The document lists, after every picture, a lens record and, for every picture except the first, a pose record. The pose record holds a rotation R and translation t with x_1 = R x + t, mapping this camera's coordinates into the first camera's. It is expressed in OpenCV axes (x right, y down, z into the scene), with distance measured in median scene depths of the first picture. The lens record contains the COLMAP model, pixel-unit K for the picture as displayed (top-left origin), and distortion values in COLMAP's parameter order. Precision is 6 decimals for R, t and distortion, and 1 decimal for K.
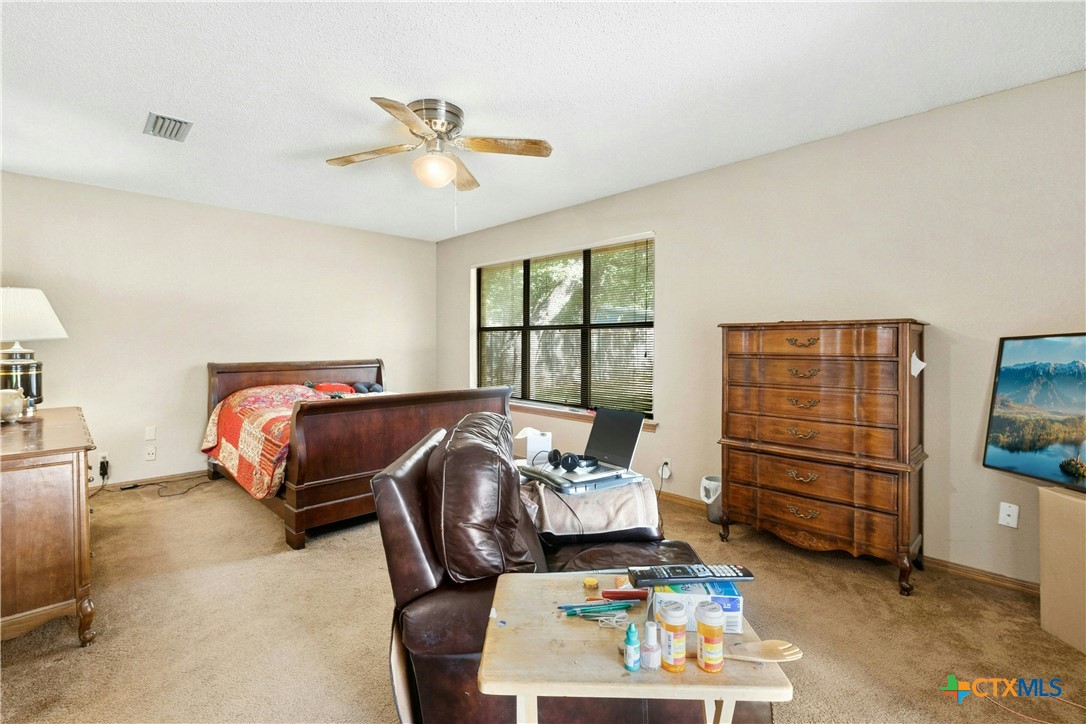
lens RADIAL K [[493.4, 0, 544.5], [0, 493.4, 357.7], [0, 0, 1]] dist [-0.013015, 0.000599]
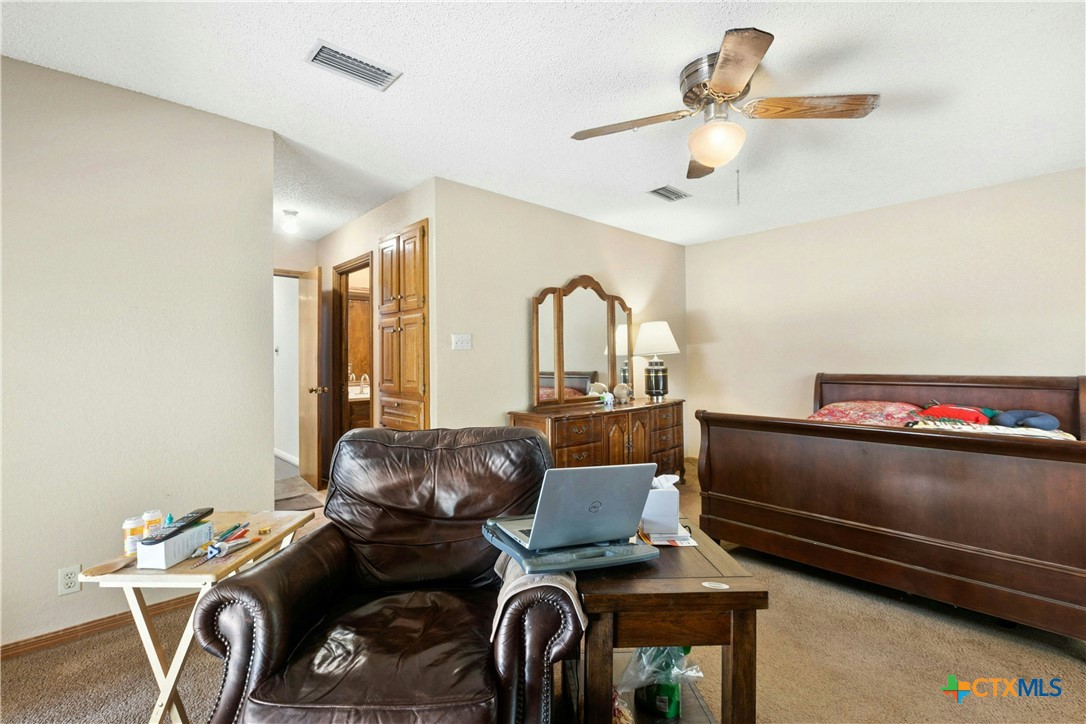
lens RADIAL K [[493.4, 0, 544.5], [0, 493.4, 357.7], [0, 0, 1]] dist [-0.013015, 0.000599]
pose [[-0.058513, -0.000112, -0.998287, 0.570420], [-0.018922, 0.999820, 0.000997, -0.018524], [0.998107, 0.018948, -0.058505, 0.727209]]
